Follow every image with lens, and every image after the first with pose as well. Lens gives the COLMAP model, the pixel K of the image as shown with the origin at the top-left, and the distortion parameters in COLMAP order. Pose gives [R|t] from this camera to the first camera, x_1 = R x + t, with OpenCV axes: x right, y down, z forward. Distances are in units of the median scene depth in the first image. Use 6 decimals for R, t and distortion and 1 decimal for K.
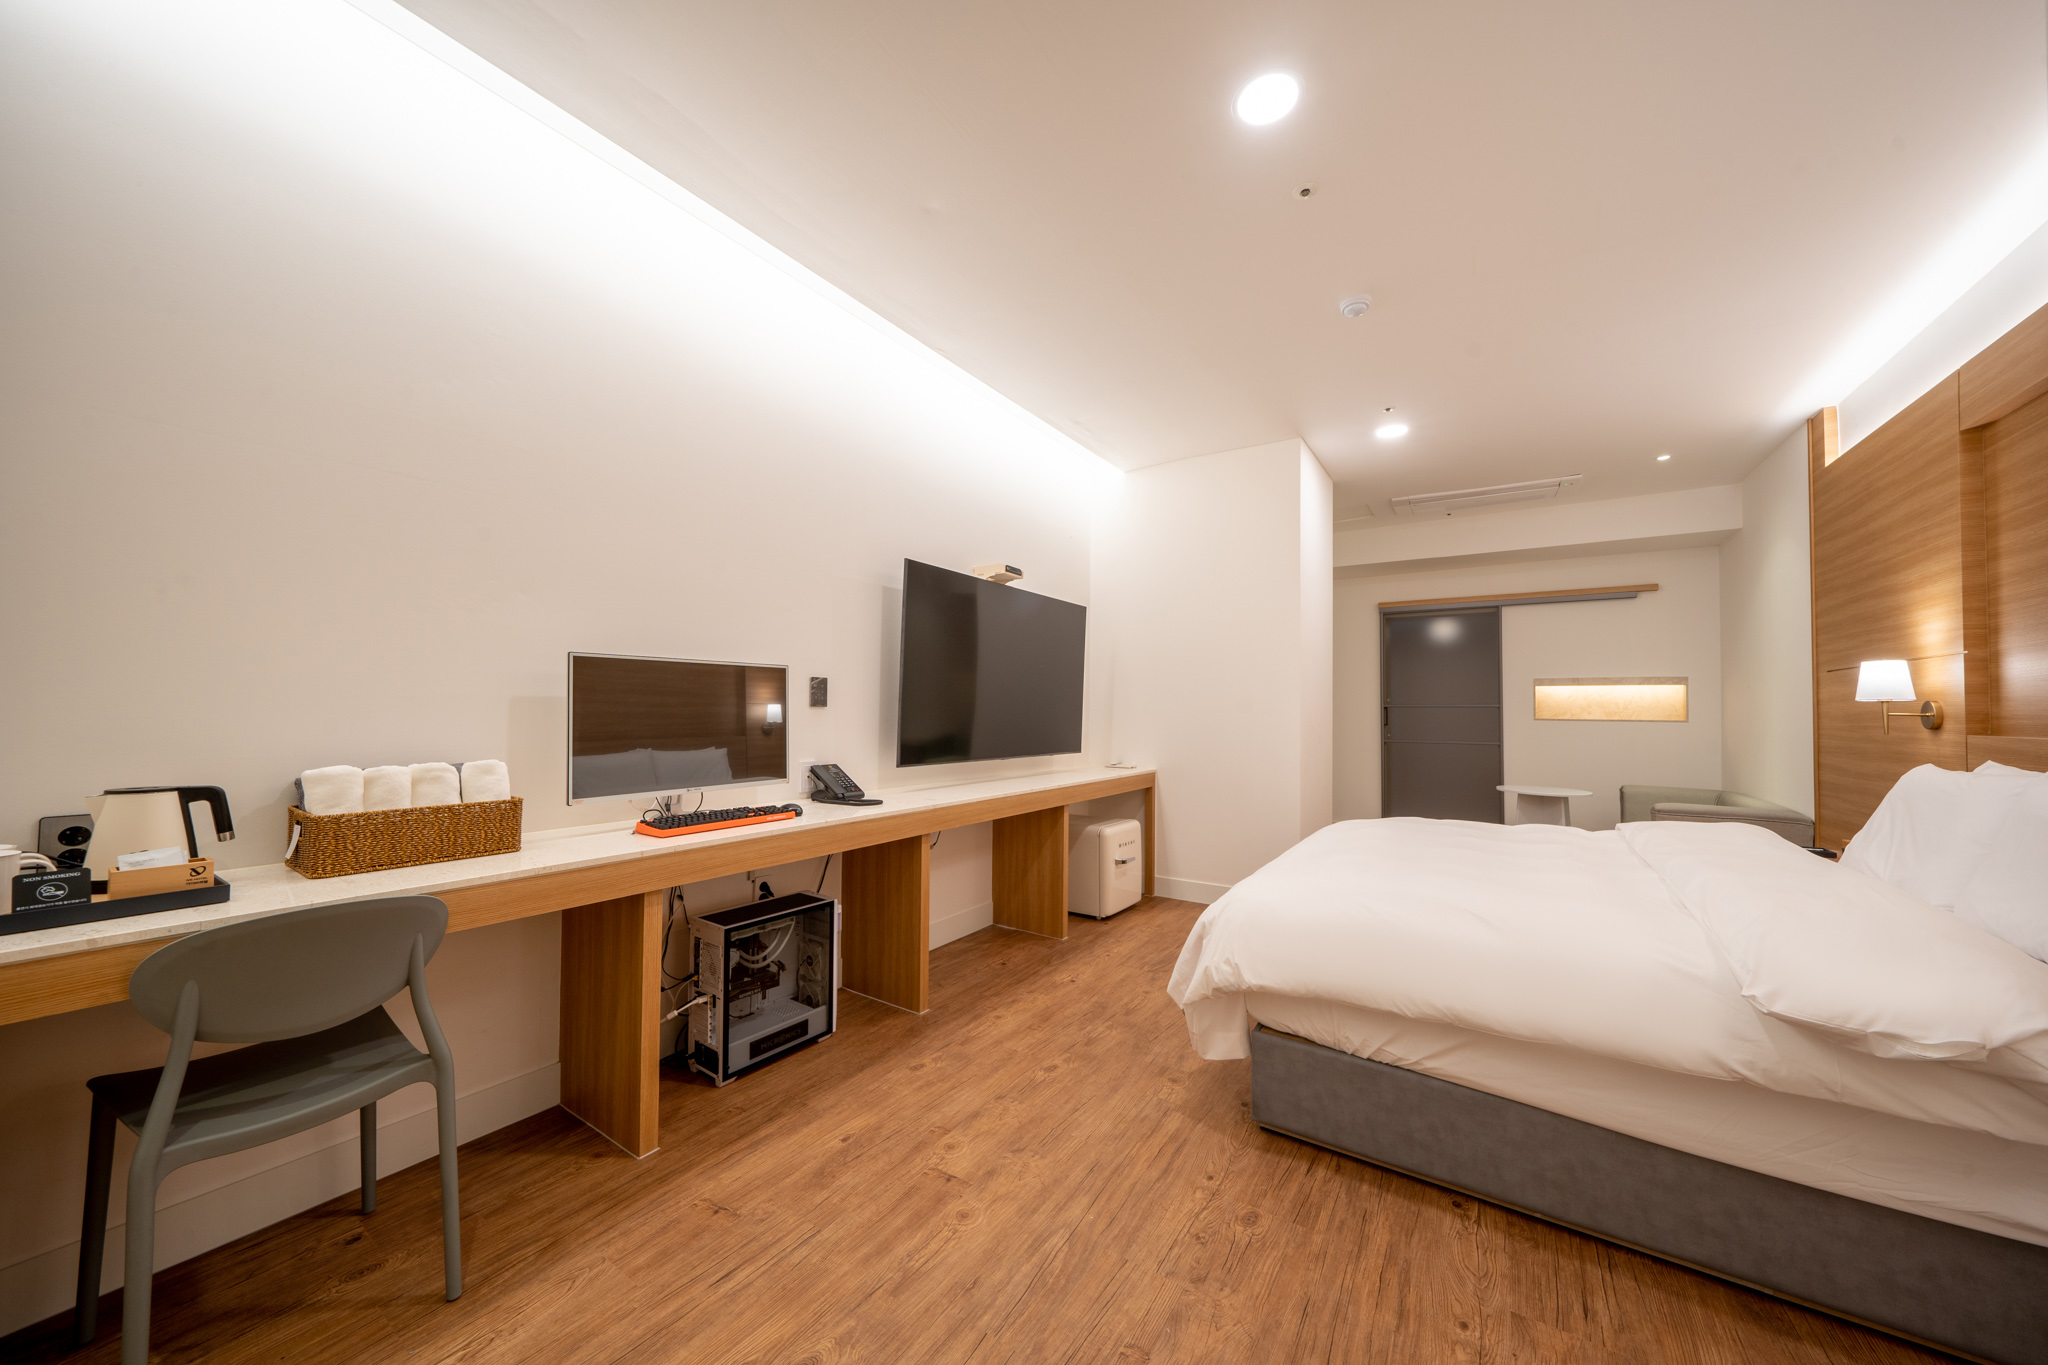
lens RADIAL K [[699.3, 0, 1021.3], [0, 699.3, 697.8], [0, 0, 1]] dist [0.000605, 0.000074]
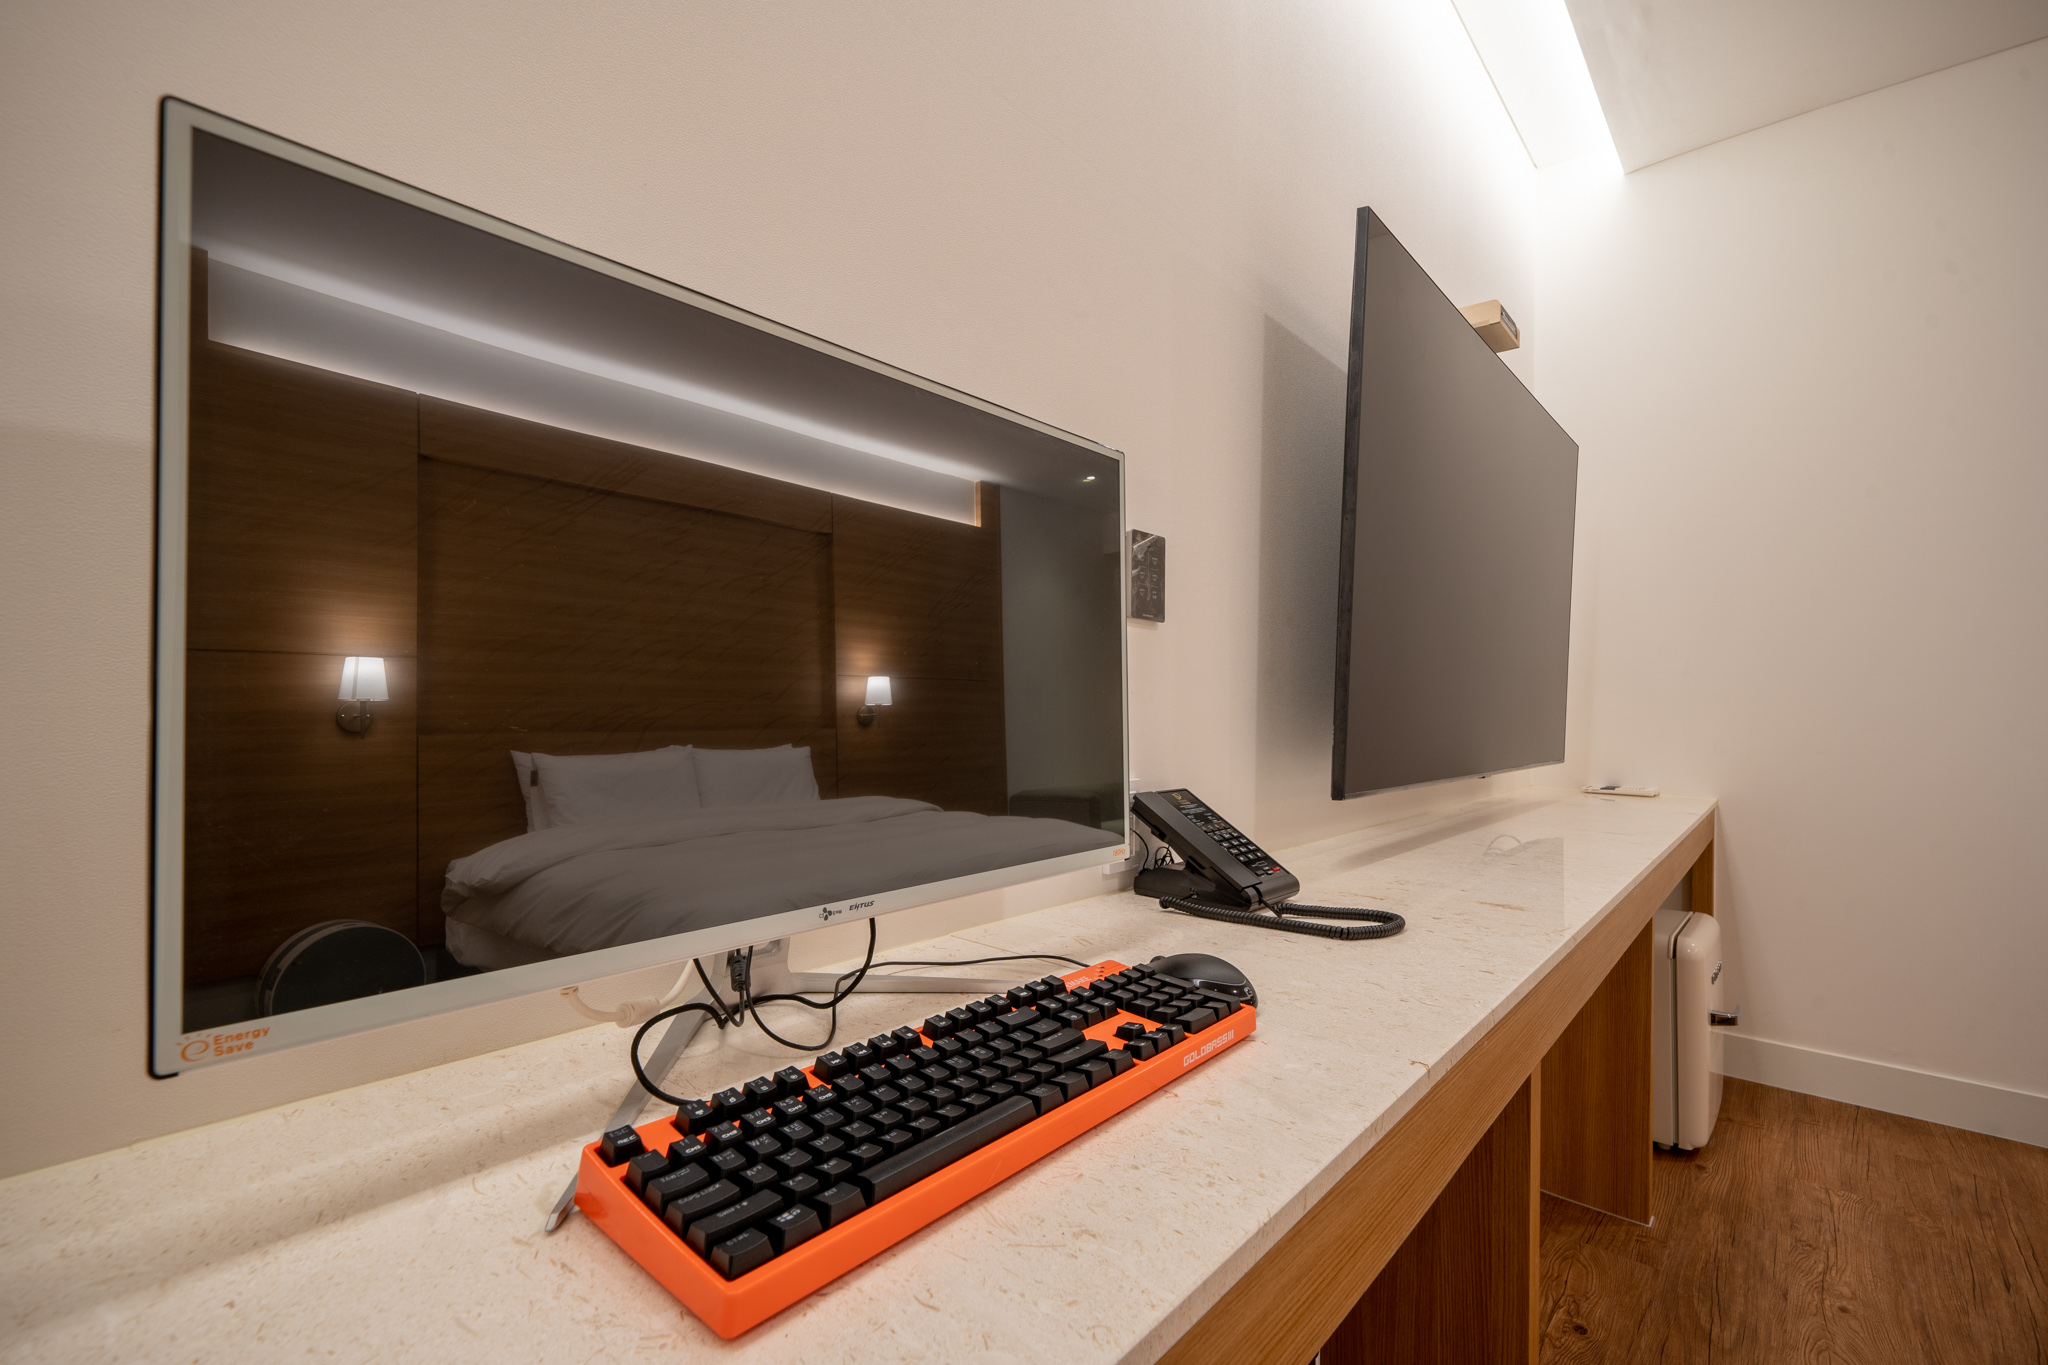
lens RADIAL K [[882.5, 0, 1024.0], [0, 882.5, 682.5], [0, 0, 1]] dist [0.000347, -0.000033]
pose [[0.991359, -0.000269, -0.131175, -0.233282], [-0.000575, 0.999979, -0.006400, 0.036611], [0.131174, 0.006421, 0.991339, 0.451298]]
